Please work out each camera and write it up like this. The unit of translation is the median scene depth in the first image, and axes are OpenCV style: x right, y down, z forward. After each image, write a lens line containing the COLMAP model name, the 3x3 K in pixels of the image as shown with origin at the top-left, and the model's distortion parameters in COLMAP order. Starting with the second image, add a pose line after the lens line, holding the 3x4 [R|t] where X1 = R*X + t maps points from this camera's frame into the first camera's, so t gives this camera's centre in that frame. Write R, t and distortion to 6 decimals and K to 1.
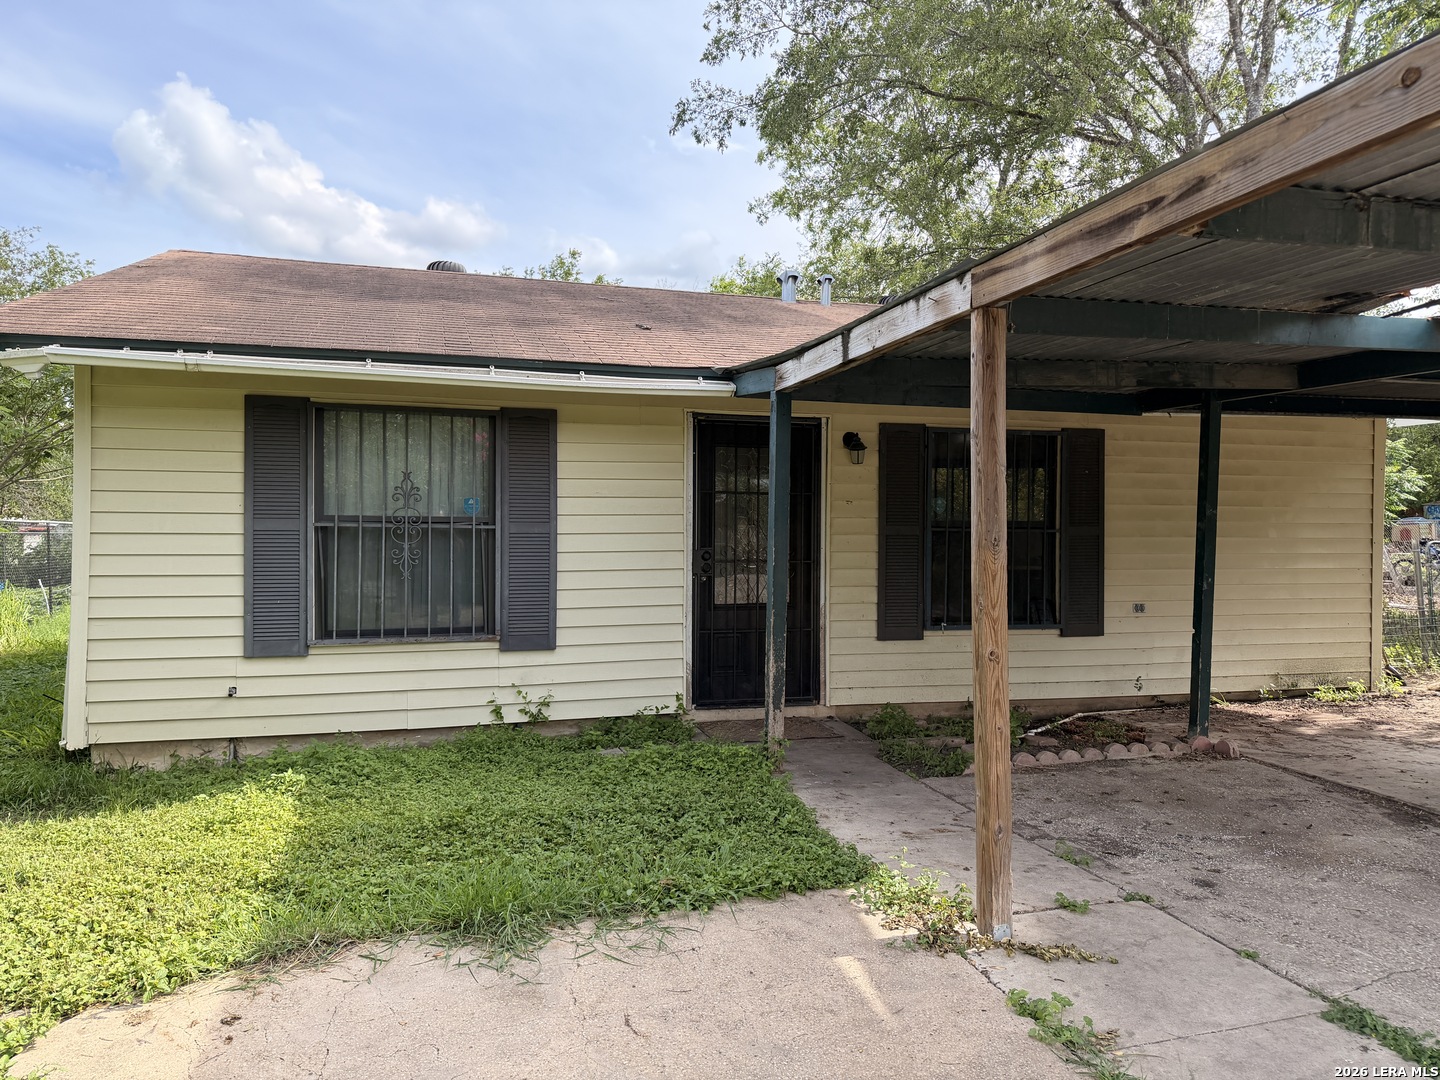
lens RADIAL K [[1015.7, 0, 720.0], [0, 1015.7, 540.0], [0, 0, 1]] dist [-0.001214, -0.000515]
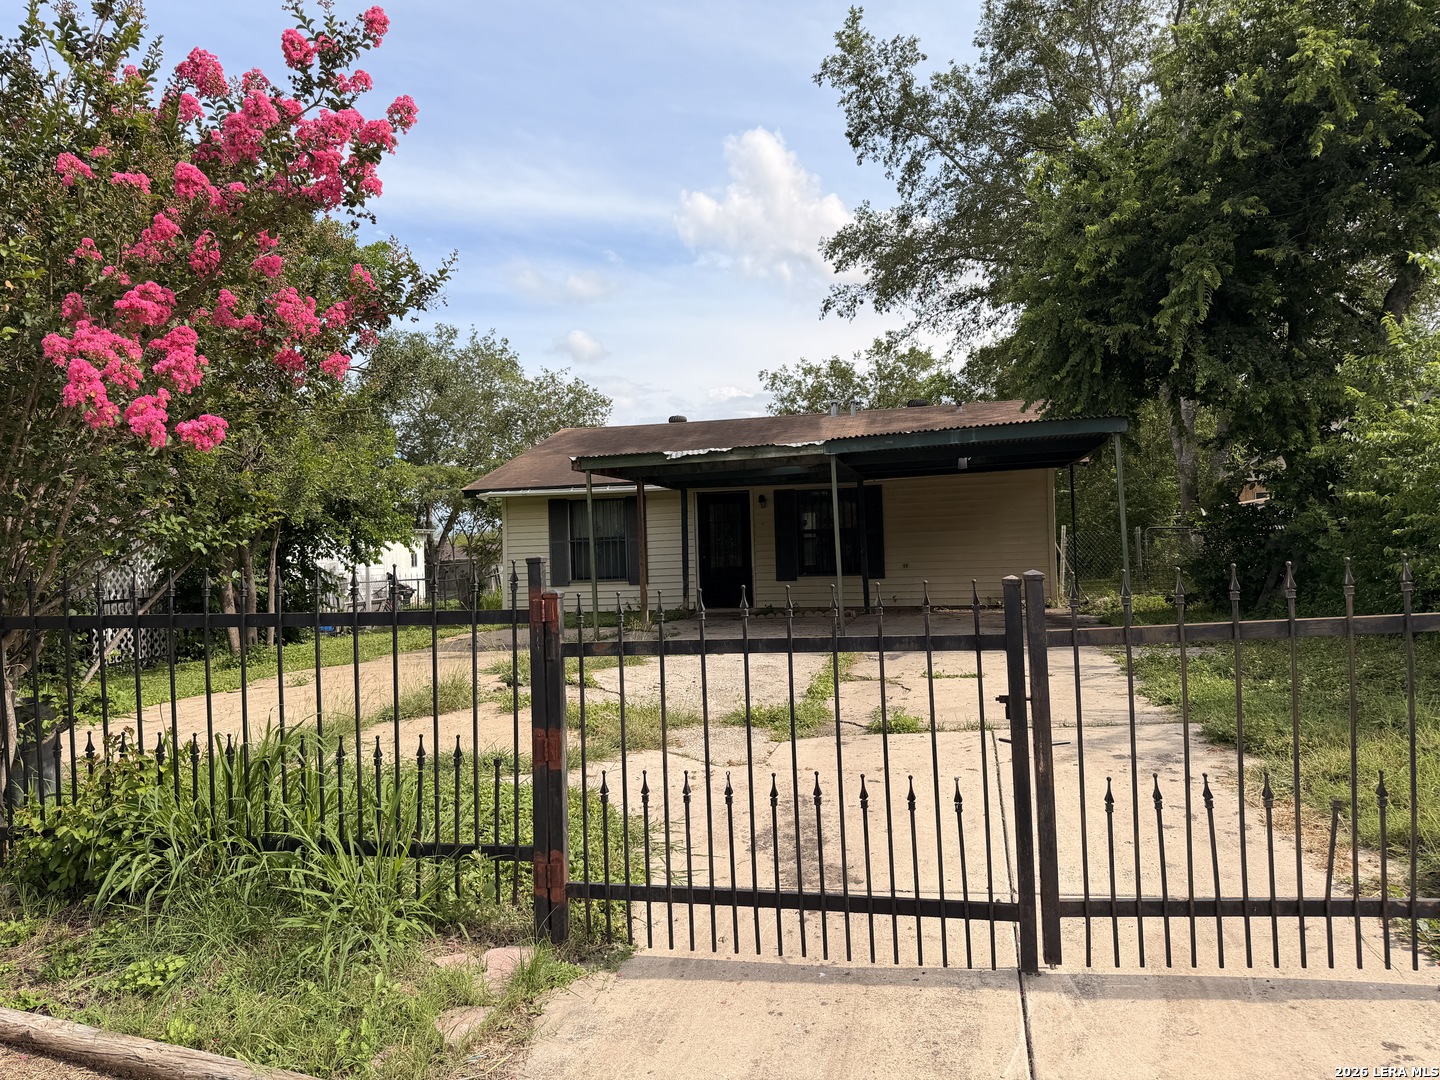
lens RADIAL K [[1015.7, 0, 720.0], [0, 1015.7, 540.0], [0, 0, 1]] dist [-0.001214, -0.000515]
pose [[0.870306, -0.041930, -0.490723, 1.236870], [0.029074, 0.999006, -0.033797, 0.081109], [0.491652, 0.015146, 0.870660, -1.173141]]
